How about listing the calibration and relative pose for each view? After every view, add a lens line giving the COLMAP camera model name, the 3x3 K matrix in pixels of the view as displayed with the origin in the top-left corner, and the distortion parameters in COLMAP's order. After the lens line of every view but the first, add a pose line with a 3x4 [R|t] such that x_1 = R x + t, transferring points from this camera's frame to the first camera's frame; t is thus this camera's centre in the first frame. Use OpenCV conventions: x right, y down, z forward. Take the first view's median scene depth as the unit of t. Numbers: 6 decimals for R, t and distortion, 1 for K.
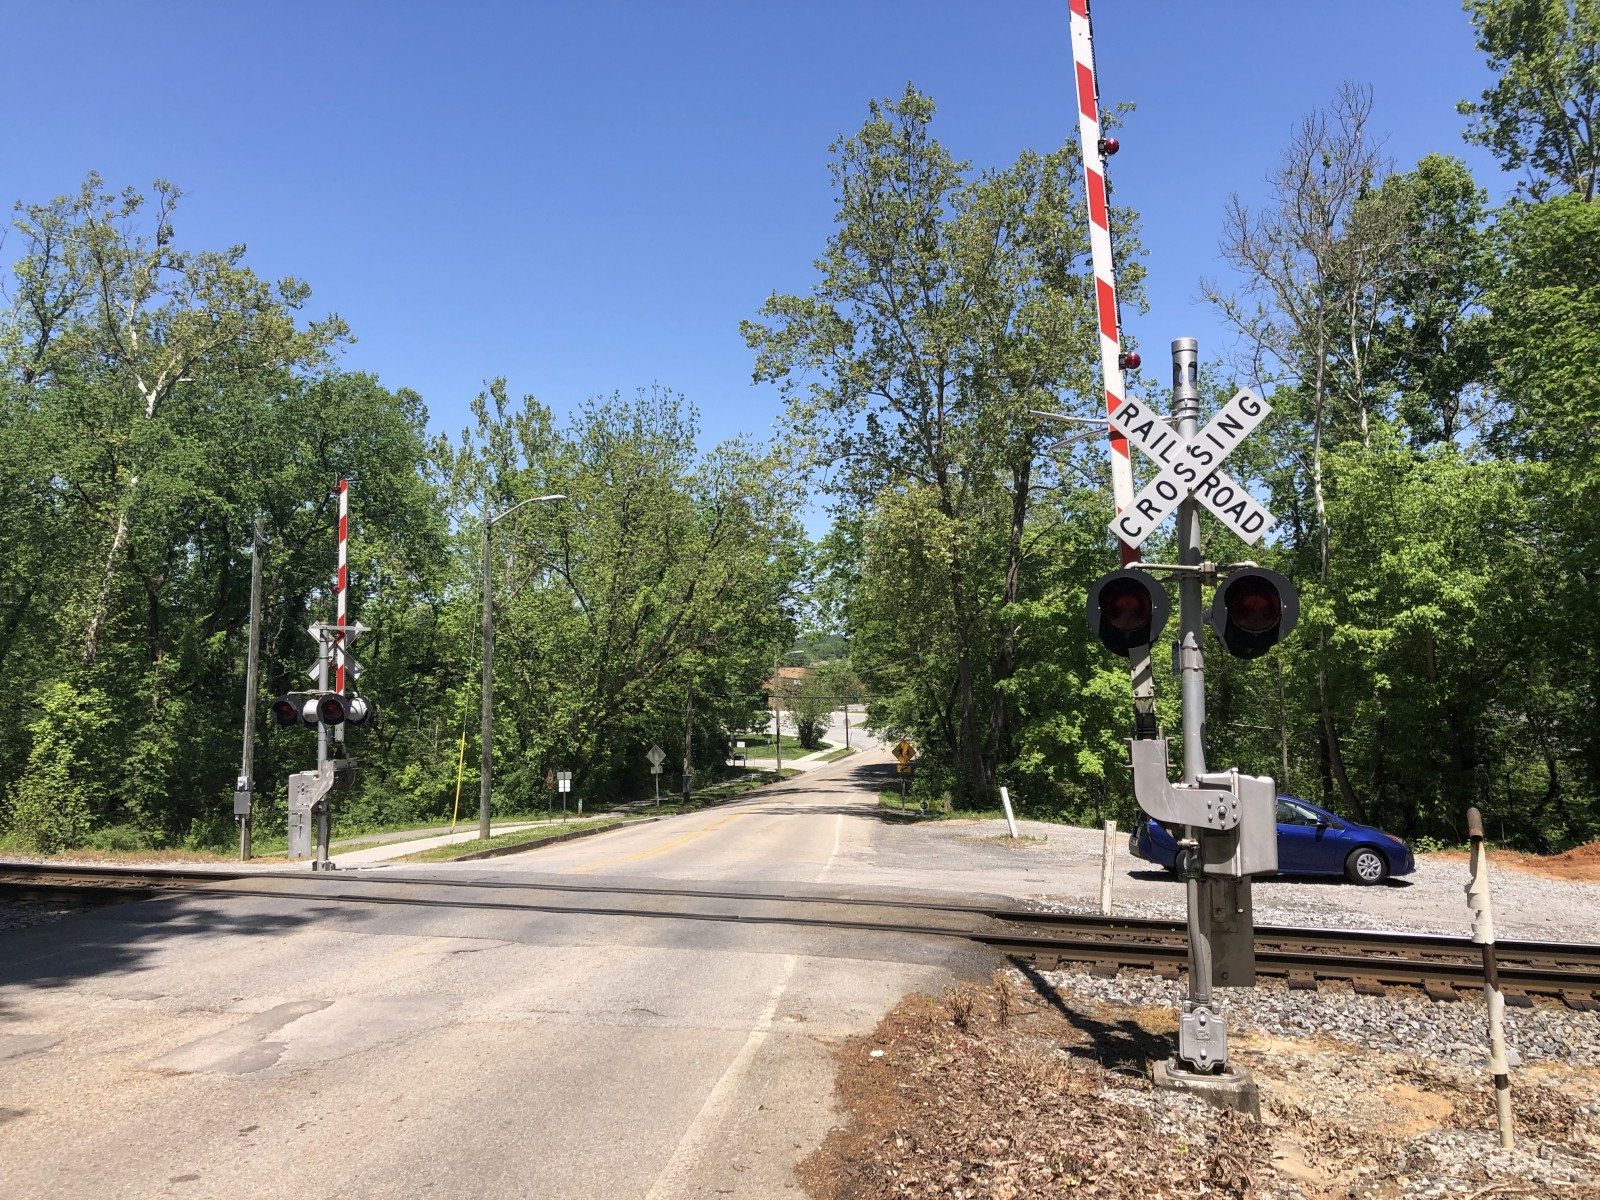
lens RADIAL K [[1319.9, 0, 794.1], [0, 1319.9, 571.5], [0, 0, 1]] dist [0.046673, -0.044689]
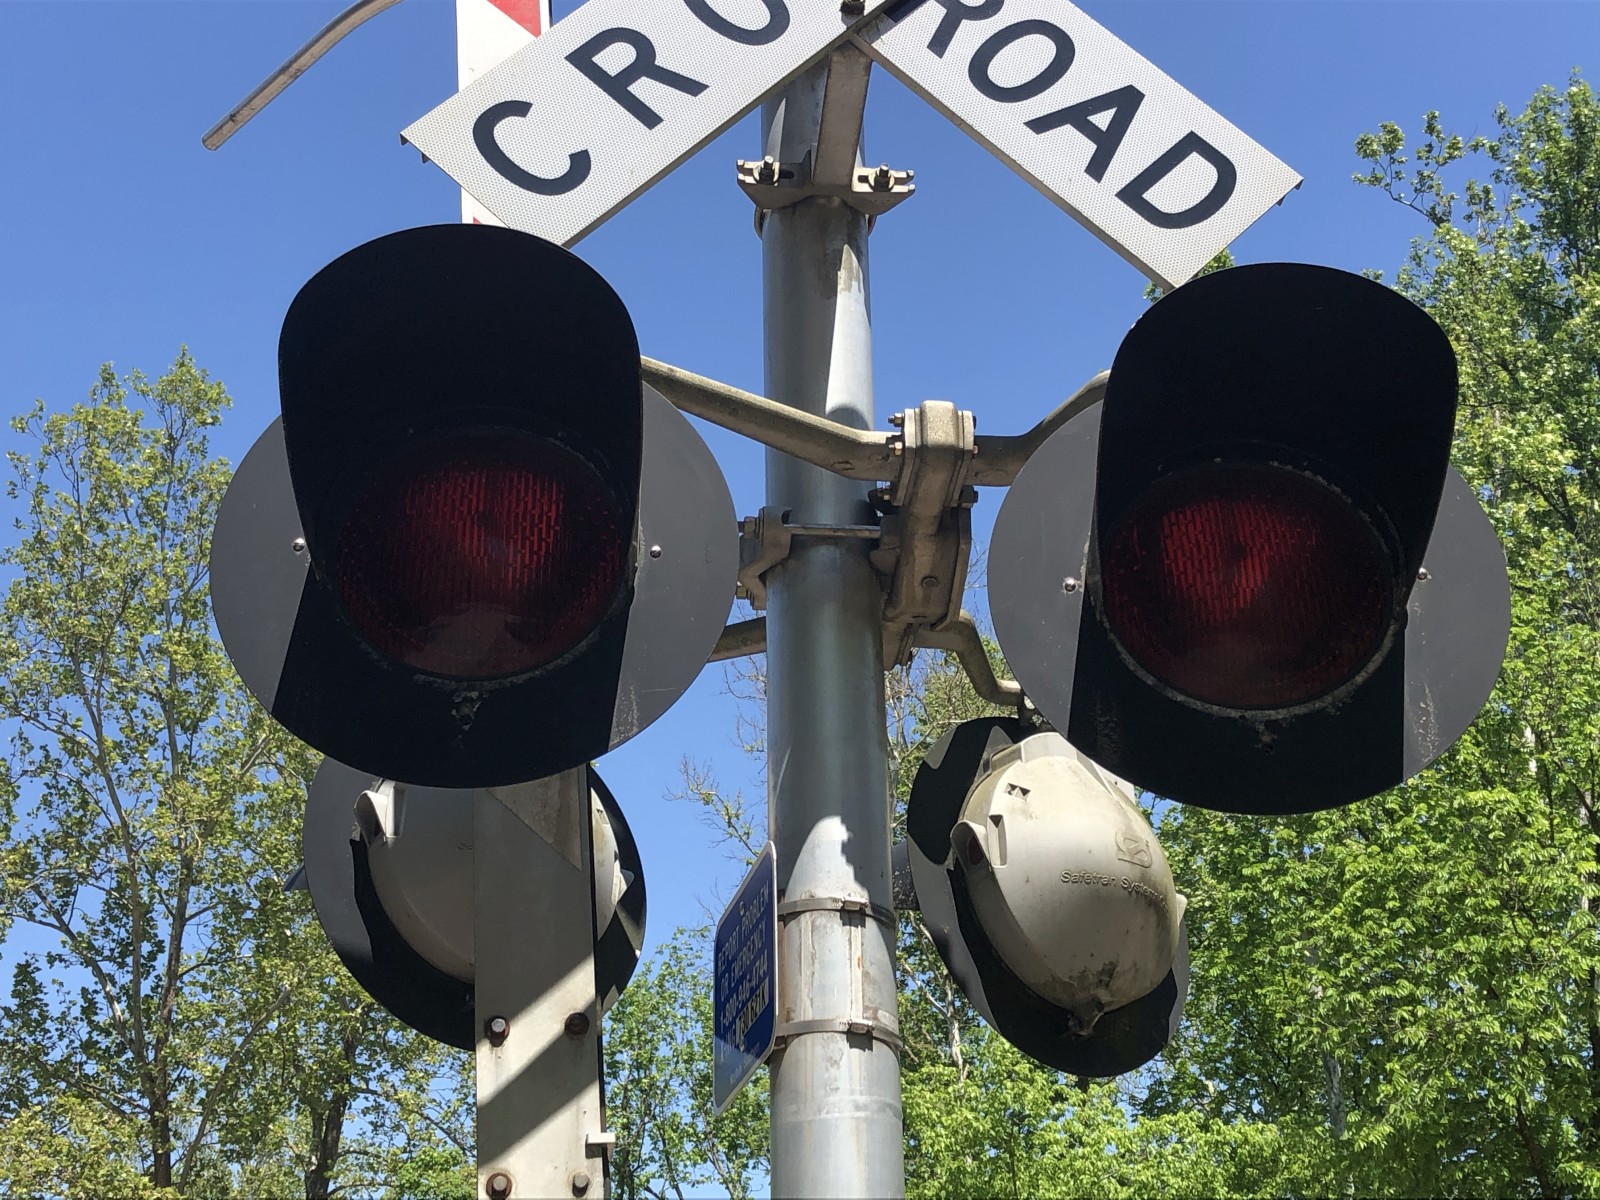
lens RADIAL K [[2186.6, 0, 762.5], [0, 2186.6, 550.9], [0, 0, 1]] dist [0.026851, 0.000000]
pose [[0.939330, 0.146755, 0.310035, 0.055177], [-0.025898, 0.931618, -0.362515, 0.032329], [-0.342035, 0.332492, 0.878898, 0.206671]]
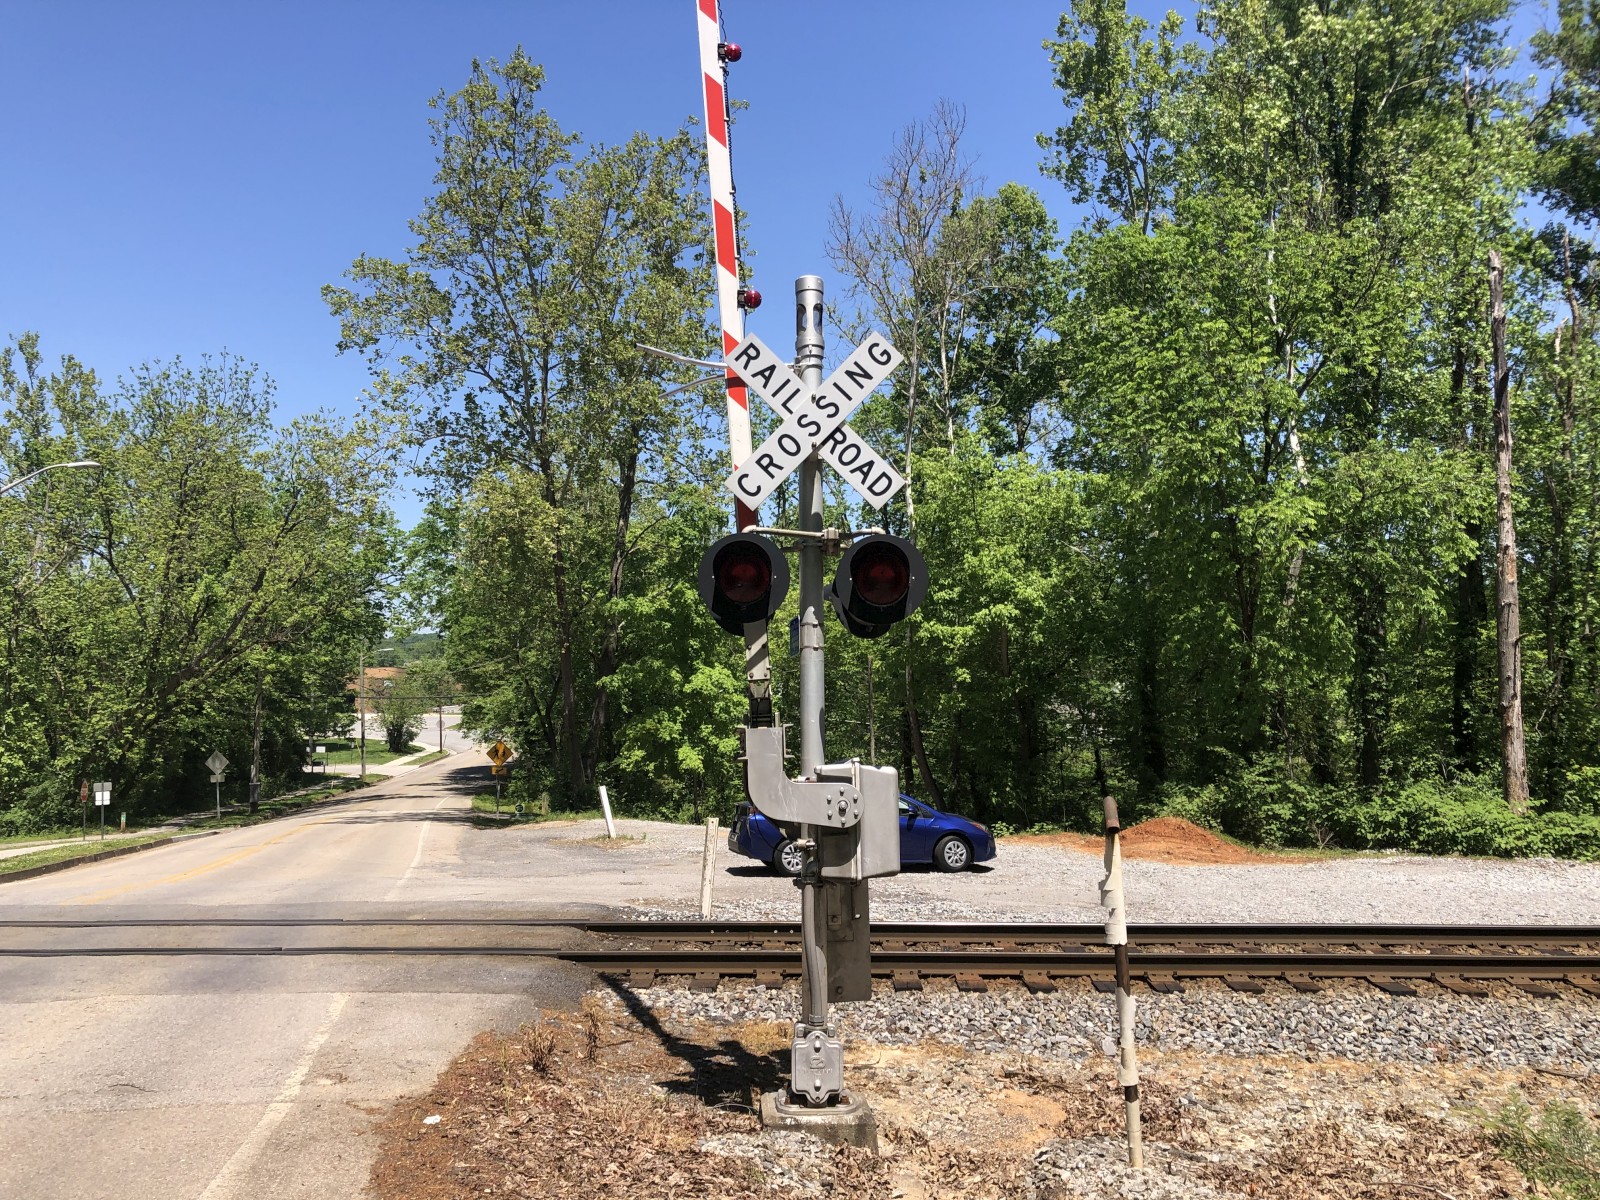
lens RADIAL K [[1319.9, 0, 783.2], [0, 1319.9, 602.2], [0, 0, 1]] dist [0.046673, -0.044689]
pose [[0.958329, 0.014630, 0.285292, 0.007862], [-0.021125, 0.999583, 0.019701, 0.007100], [-0.284885, -0.024907, 0.958238, 0.043098]]
